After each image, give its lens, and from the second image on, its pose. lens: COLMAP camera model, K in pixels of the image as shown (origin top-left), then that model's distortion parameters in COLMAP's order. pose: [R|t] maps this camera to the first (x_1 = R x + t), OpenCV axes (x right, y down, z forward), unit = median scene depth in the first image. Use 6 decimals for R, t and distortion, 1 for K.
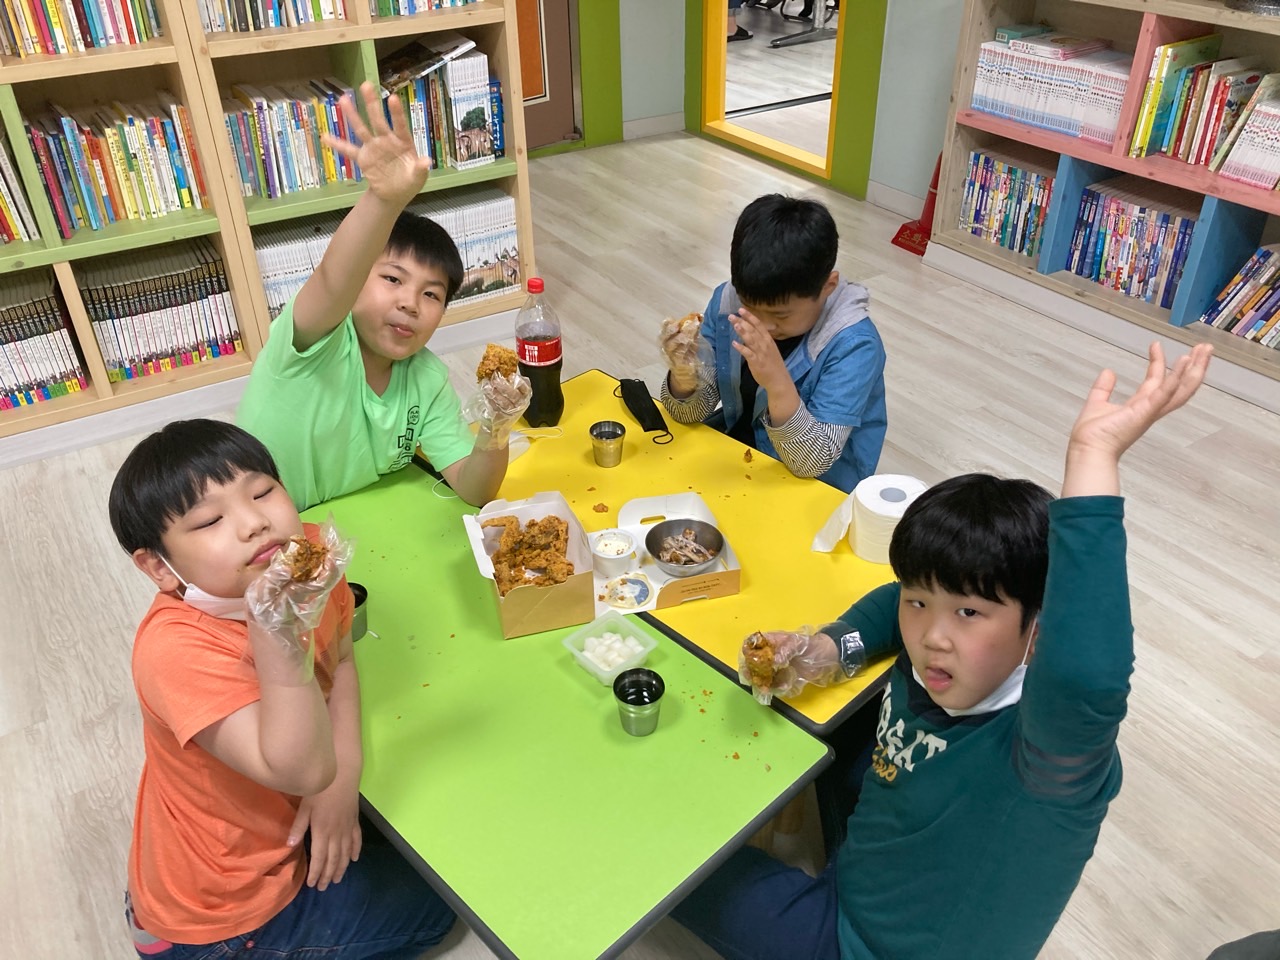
lens RADIAL K [[1079.9, 0, 640.0], [0, 1079.9, 480.0], [0, 0, 1]] dist [0.007195, 0.019680]
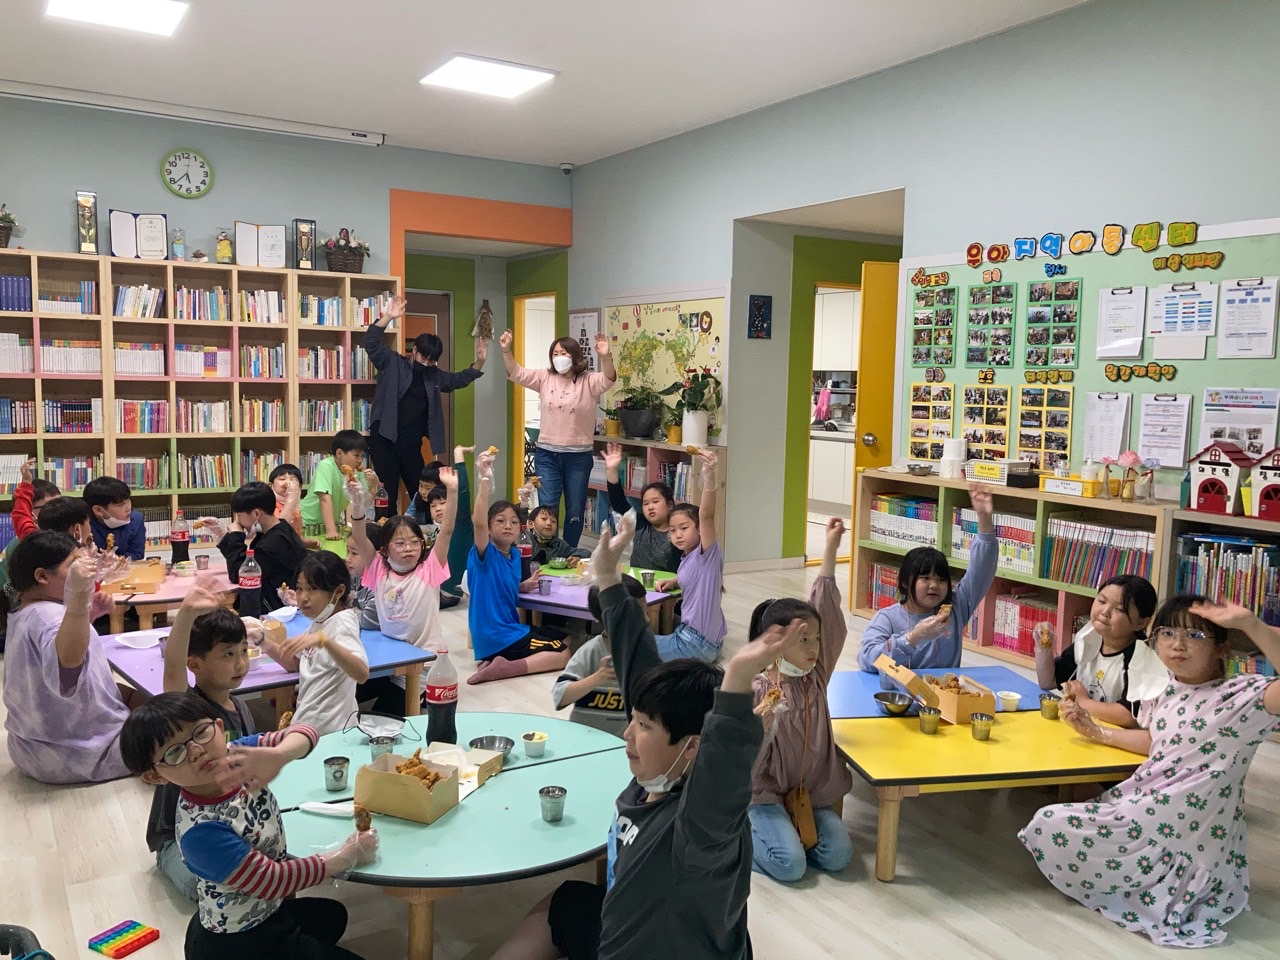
lens RADIAL K [[1063.2, 0, 648.3], [0, 1063.2, 474.0], [0, 0, 1]] dist [0.069454, -0.083755]
pose [[0.999161, 0.039159, 0.011955, 0.565135], [-0.028976, 0.882602, -0.469227, 1.089736], [-0.028926, 0.468487, 0.882997, -1.663094]]
